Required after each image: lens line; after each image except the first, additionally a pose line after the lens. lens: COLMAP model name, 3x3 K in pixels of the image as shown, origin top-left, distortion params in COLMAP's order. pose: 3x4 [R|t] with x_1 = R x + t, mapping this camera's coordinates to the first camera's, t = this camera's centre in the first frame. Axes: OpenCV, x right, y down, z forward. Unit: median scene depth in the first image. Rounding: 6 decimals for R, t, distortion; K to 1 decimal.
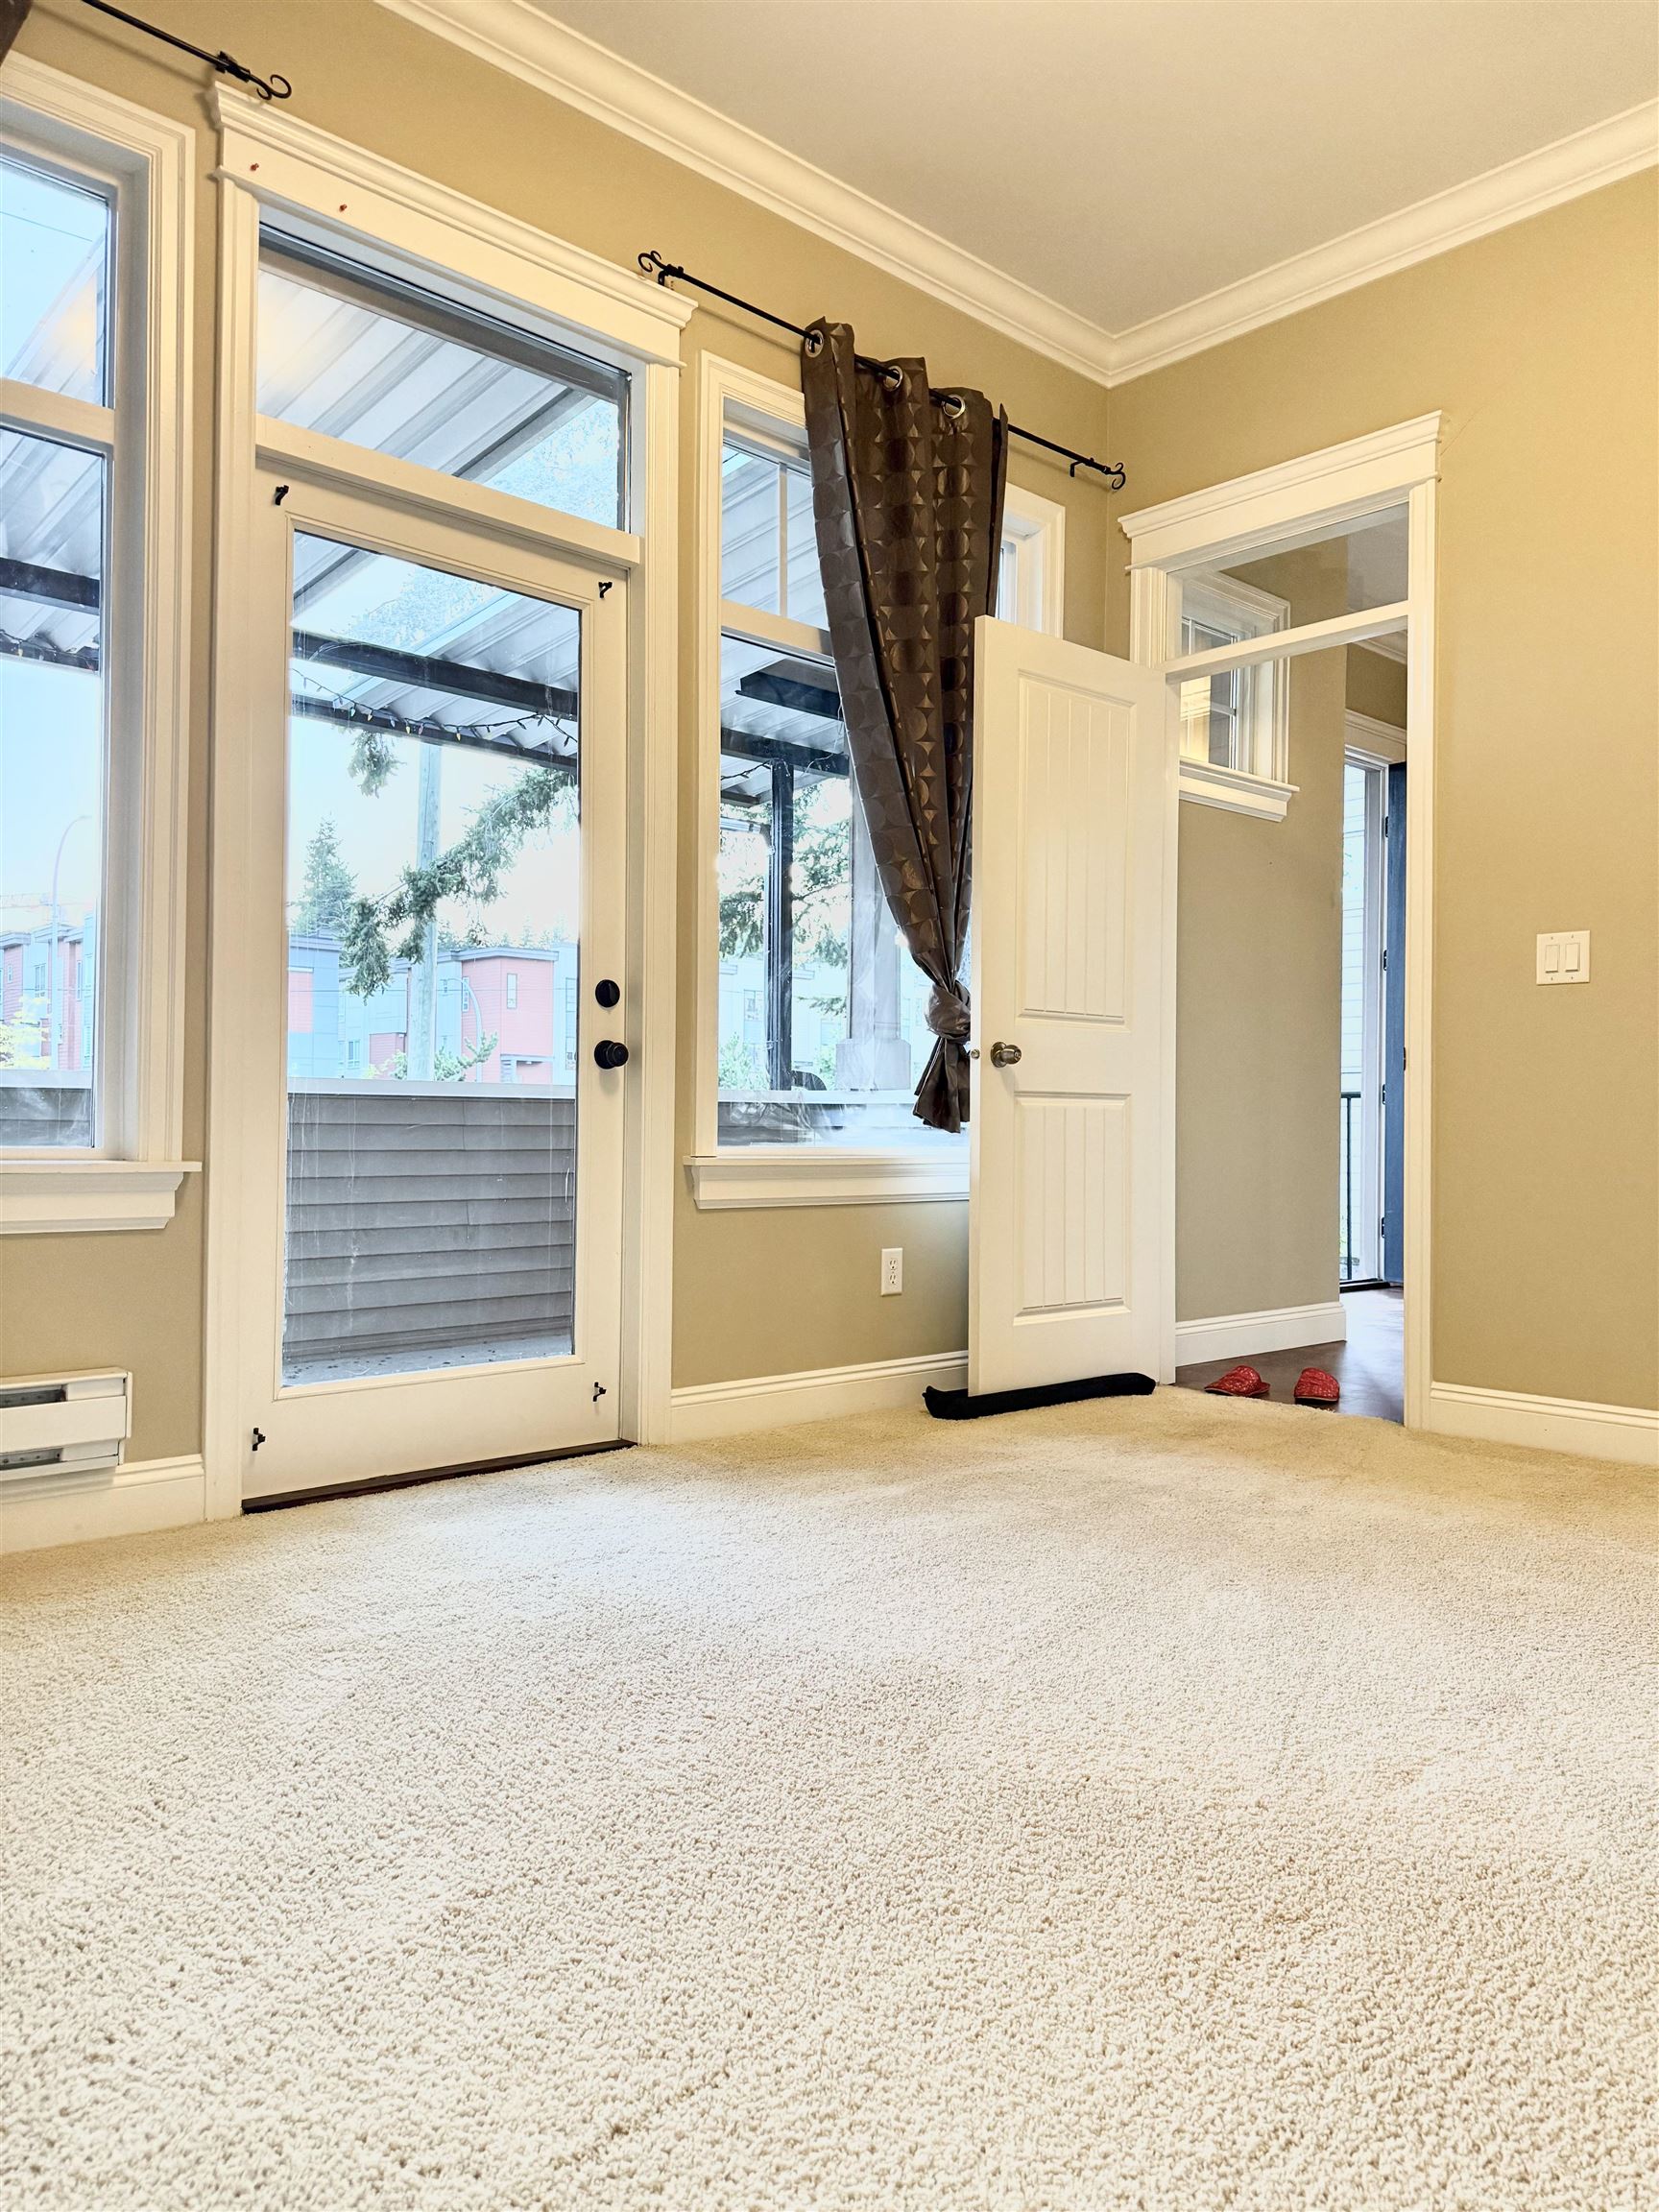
lens RADIAL K [[1548.0, 0, 816.9], [0, 1548.0, 1107.1], [0, 0, 1]] dist [0.073427, -0.094937]
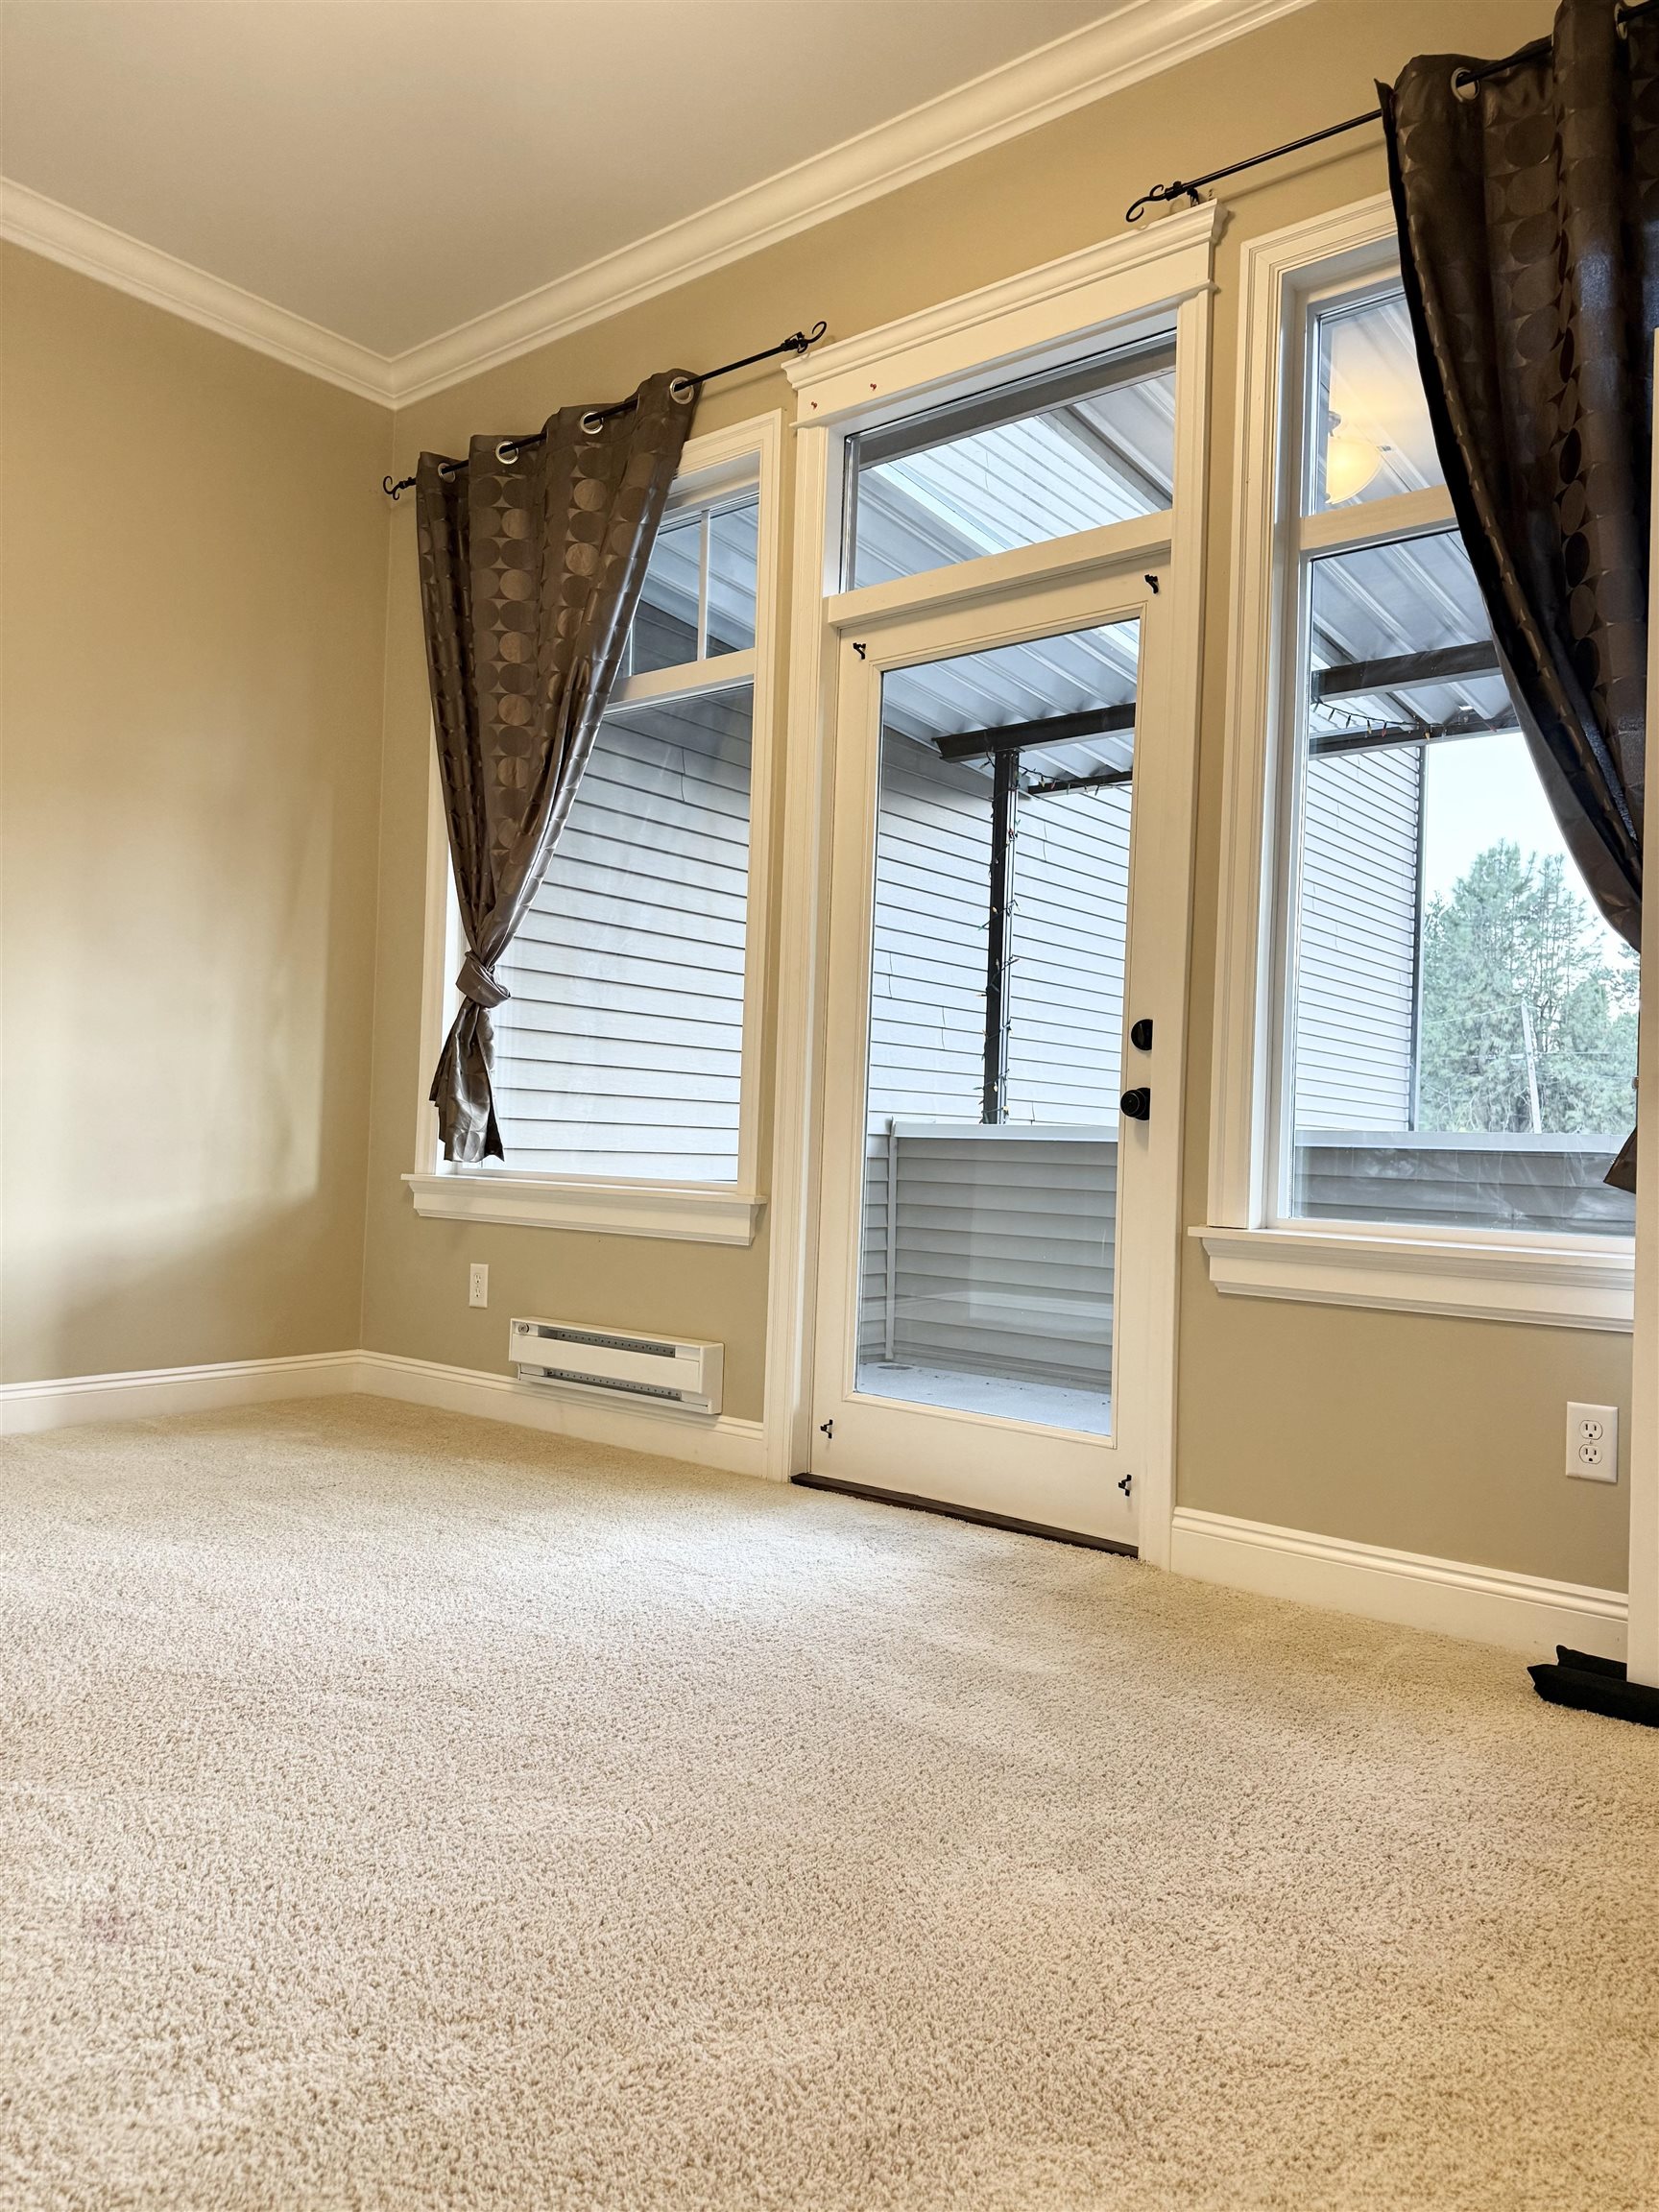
lens RADIAL K [[1548.0, 0, 816.9], [0, 1548.0, 1107.1], [0, 0, 1]] dist [0.073427, -0.094937]
pose [[0.149501, -0.023295, -0.988487, 0.716982], [-0.017856, 0.999496, -0.026255, -0.005242], [0.988600, 0.021576, 0.149009, 0.687346]]
